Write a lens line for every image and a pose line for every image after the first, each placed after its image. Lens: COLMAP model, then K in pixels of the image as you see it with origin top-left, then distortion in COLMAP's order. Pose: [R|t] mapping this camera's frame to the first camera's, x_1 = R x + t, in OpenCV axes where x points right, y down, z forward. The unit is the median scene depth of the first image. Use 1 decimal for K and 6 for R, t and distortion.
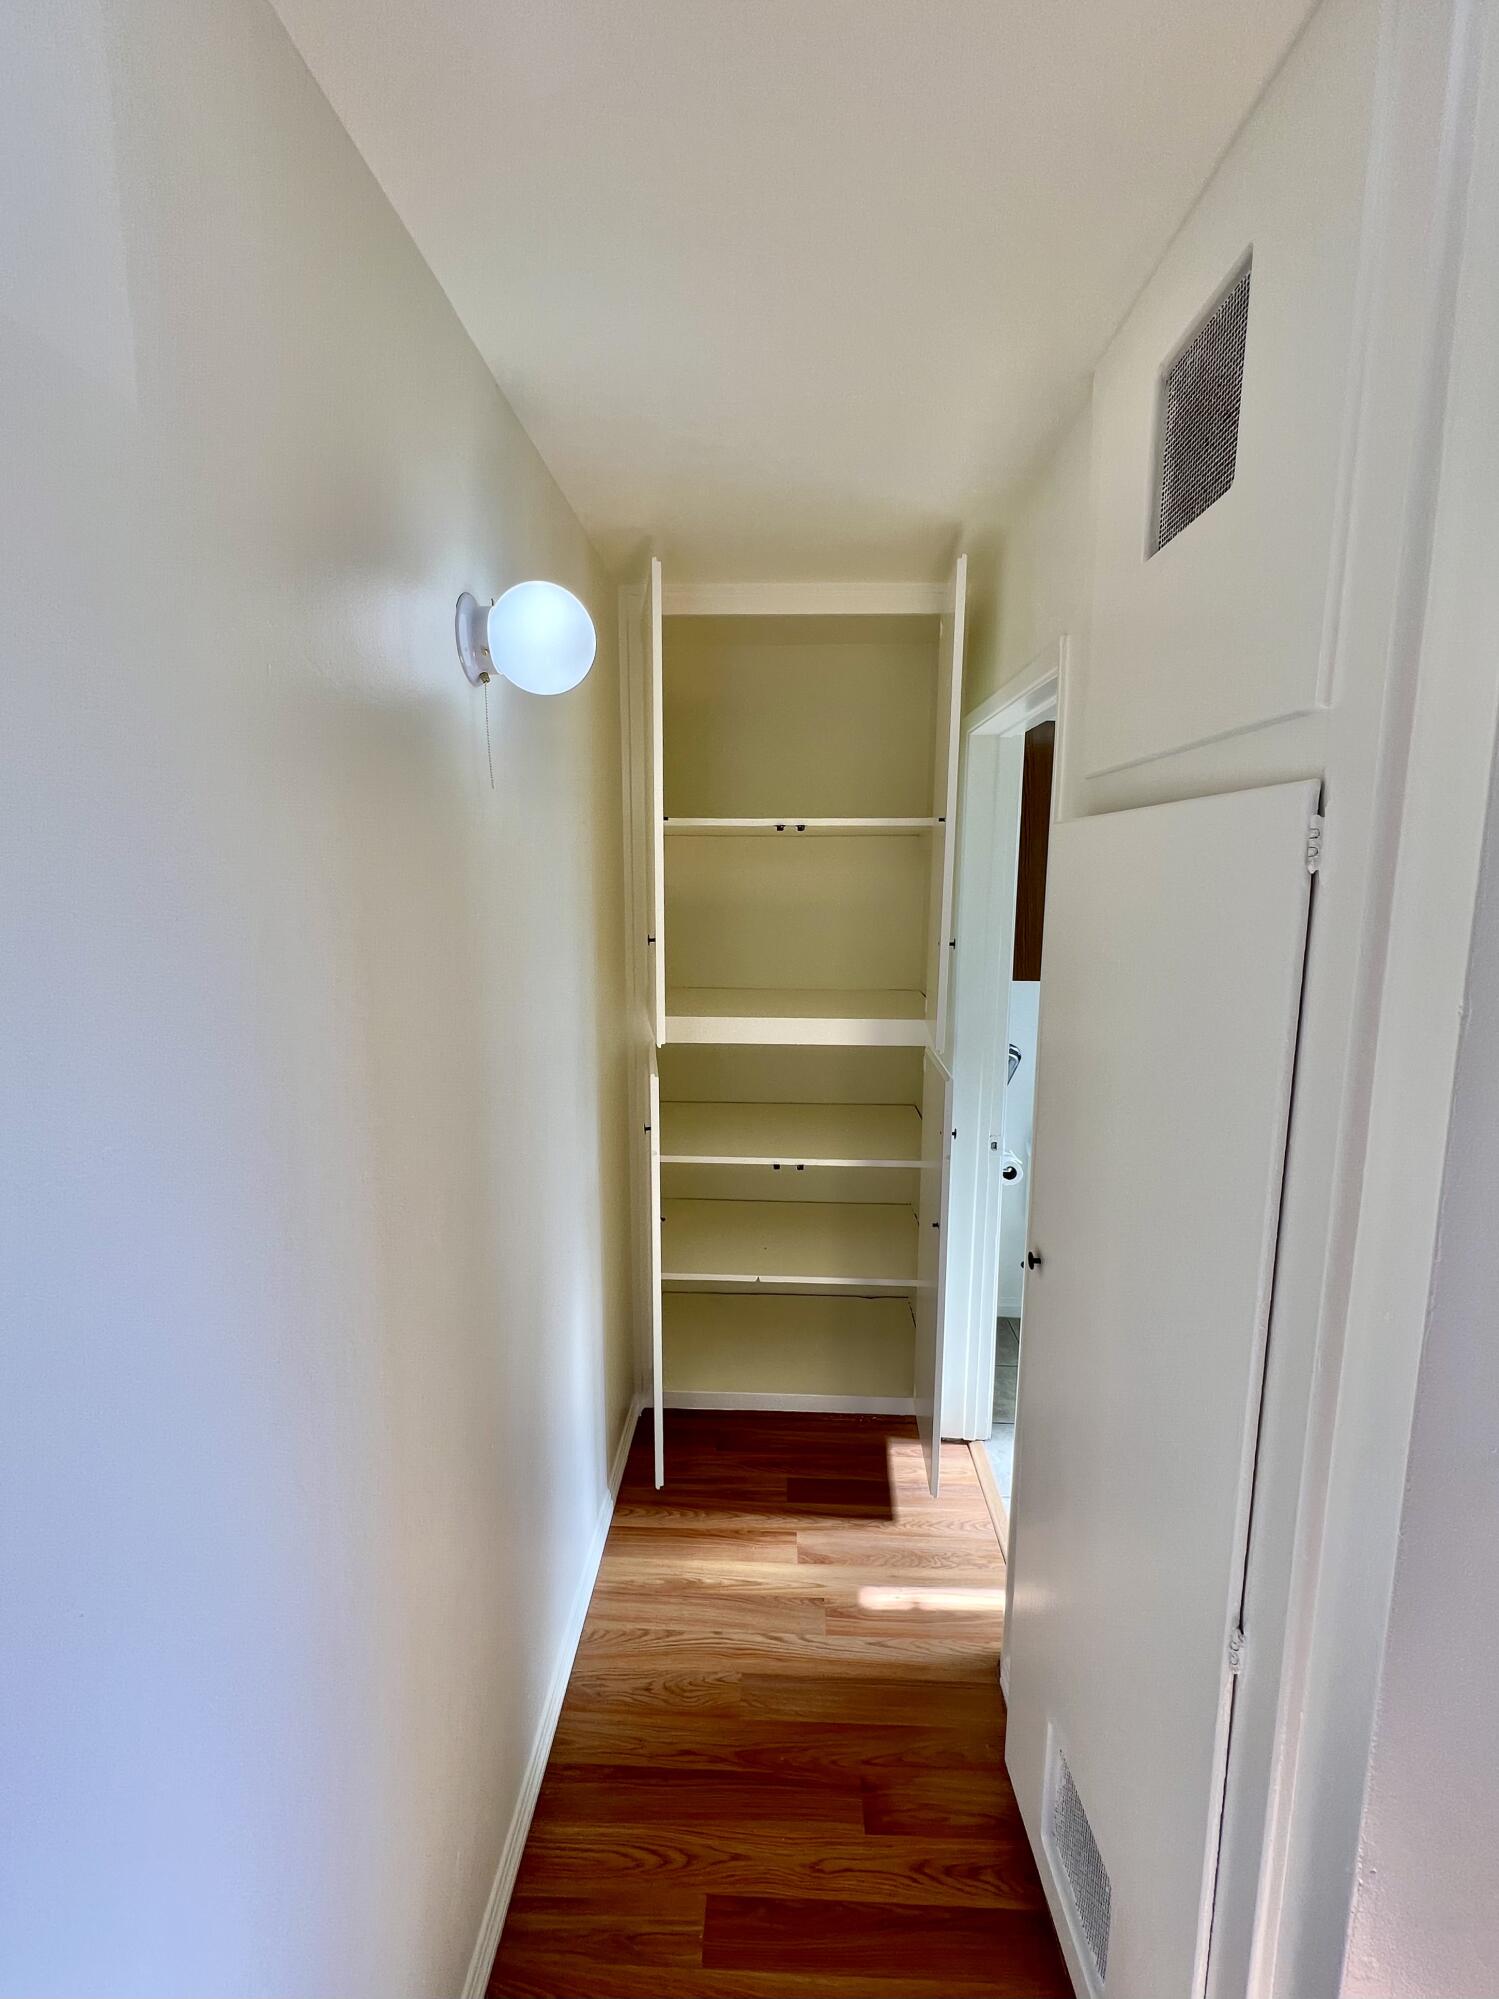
lens RADIAL K [[843.5, 0, 749.5], [0, 843.5, 999.5], [0, 0, 1]] dist [0.001249, 0.000491]
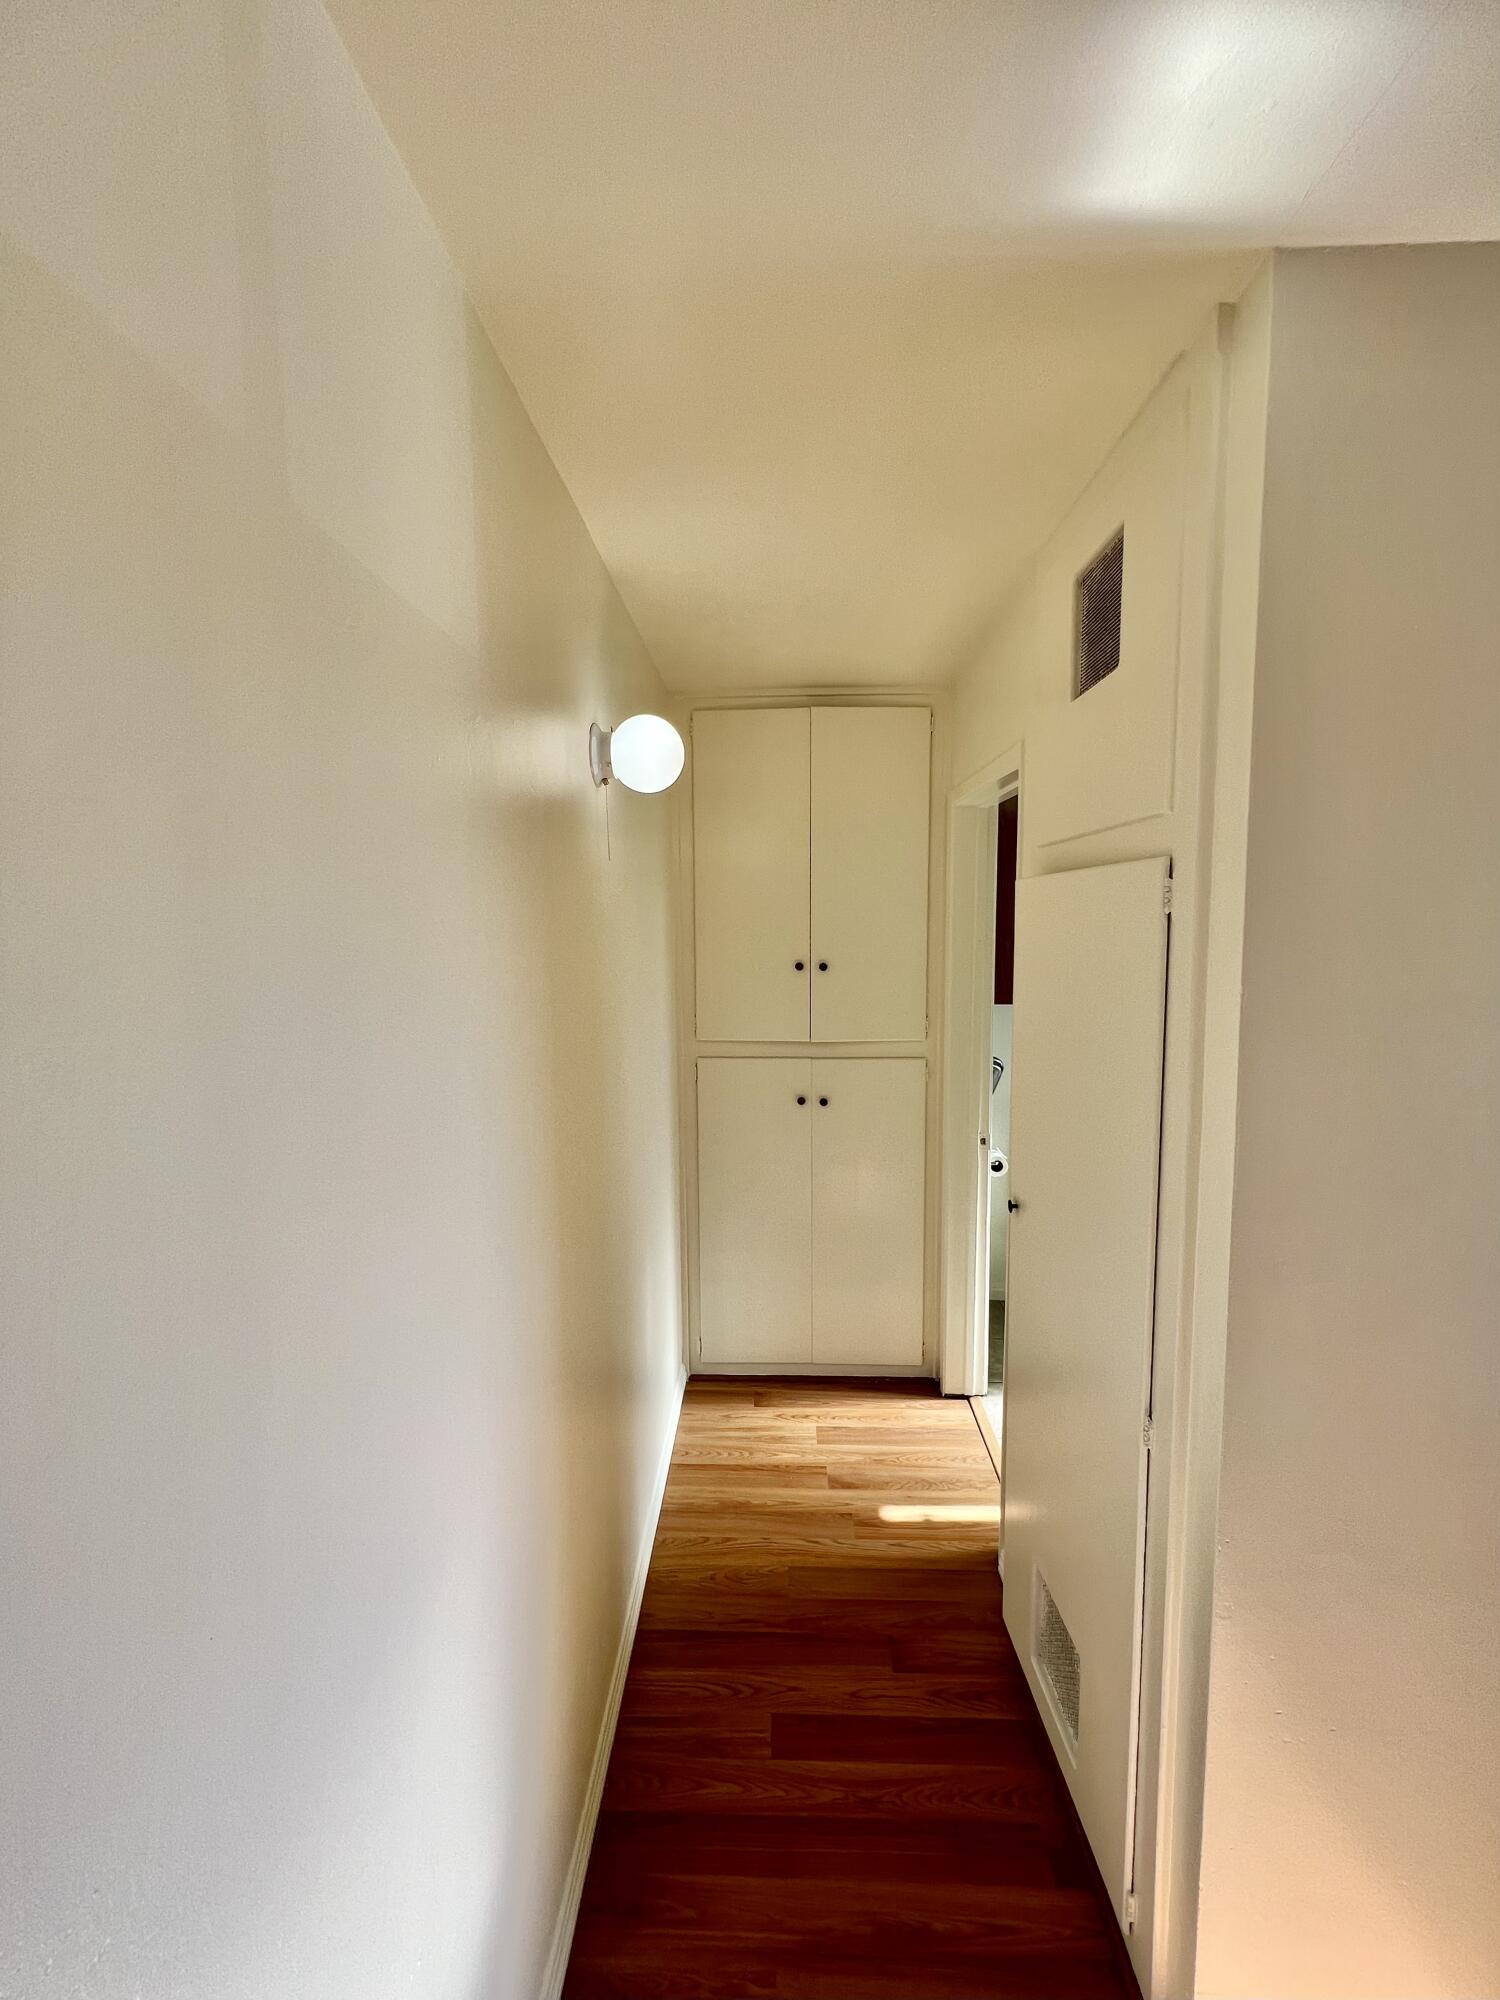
lens RADIAL K [[813.1, 0, 750.0], [0, 813.1, 1000.0], [0, 0, 1]] dist [0.000459, -0.000037]
pose [[0.999922, -0.012235, 0.002599, -0.061296], [0.012352, 0.998609, -0.051252, 0.037895], [-0.001968, 0.051280, 0.998682, -0.239578]]
